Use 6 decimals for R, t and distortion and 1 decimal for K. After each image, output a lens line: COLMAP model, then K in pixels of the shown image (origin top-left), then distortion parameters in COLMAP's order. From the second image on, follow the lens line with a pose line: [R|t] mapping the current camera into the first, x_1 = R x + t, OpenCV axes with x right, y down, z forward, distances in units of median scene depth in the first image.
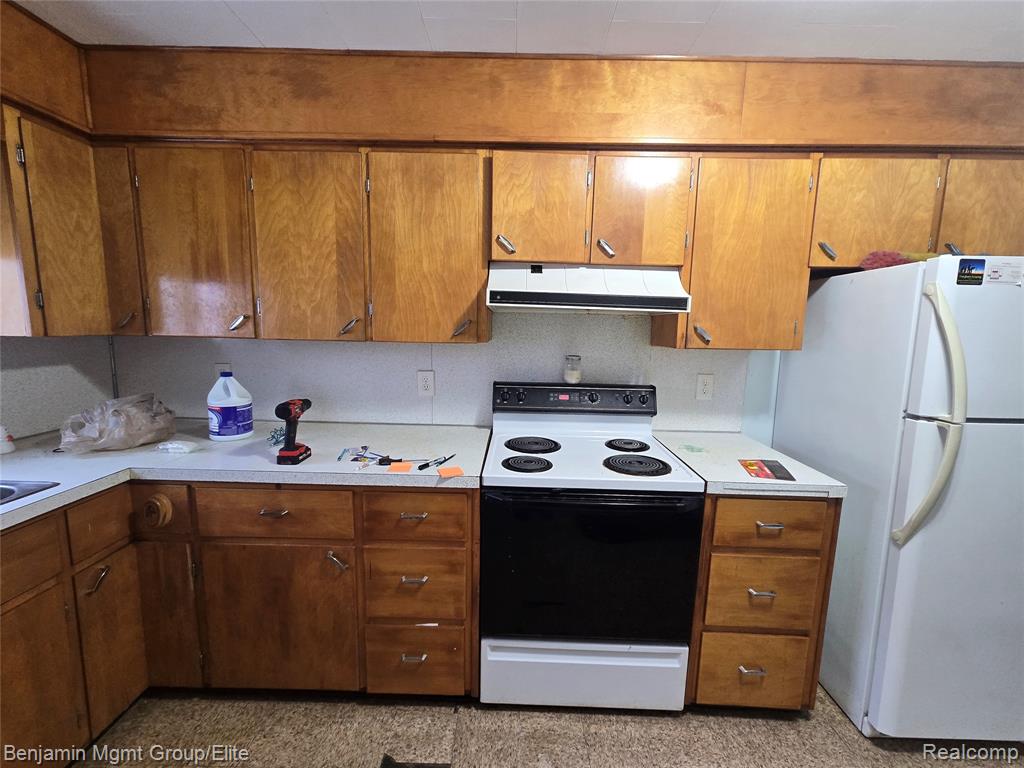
lens RADIAL K [[416.5, 0, 509.5], [0, 416.5, 381.2], [0, 0, 1]] dist [0.000331, -0.000567]
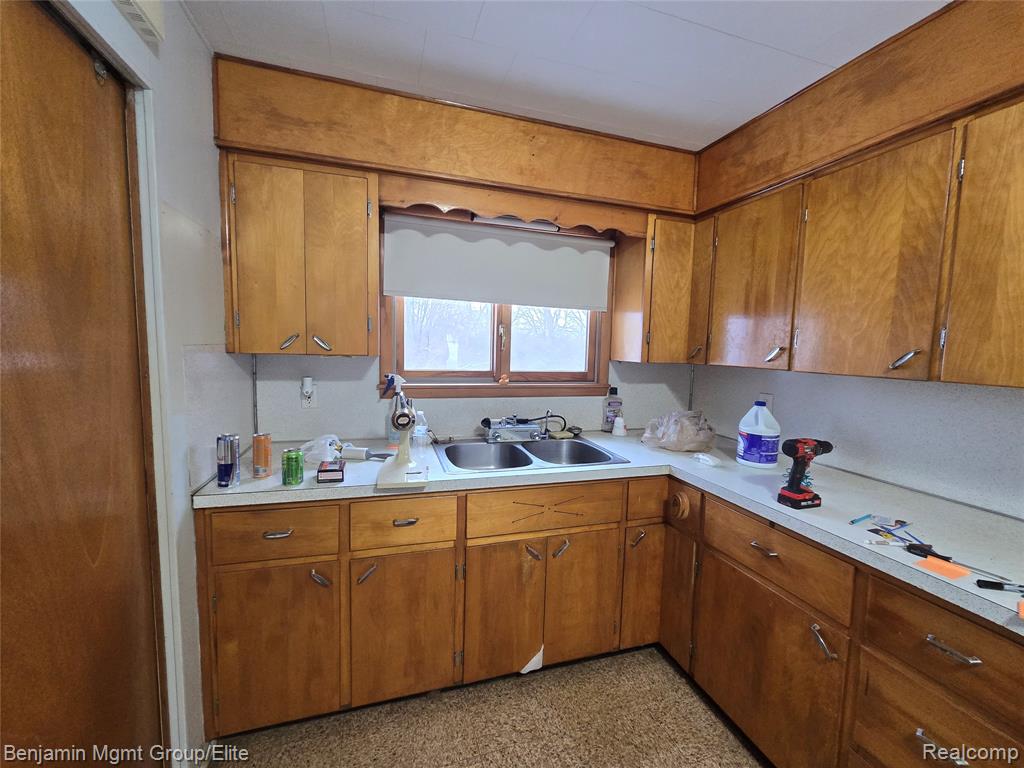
lens RADIAL K [[416.5, 0, 509.5], [0, 416.5, 381.2], [0, 0, 1]] dist [0.000331, -0.000567]
pose [[0.315308, 0.068309, -0.946528, 0.120994], [-0.143777, 0.989331, 0.023503, -0.007096], [0.938035, 0.128678, 0.321766, 0.076148]]
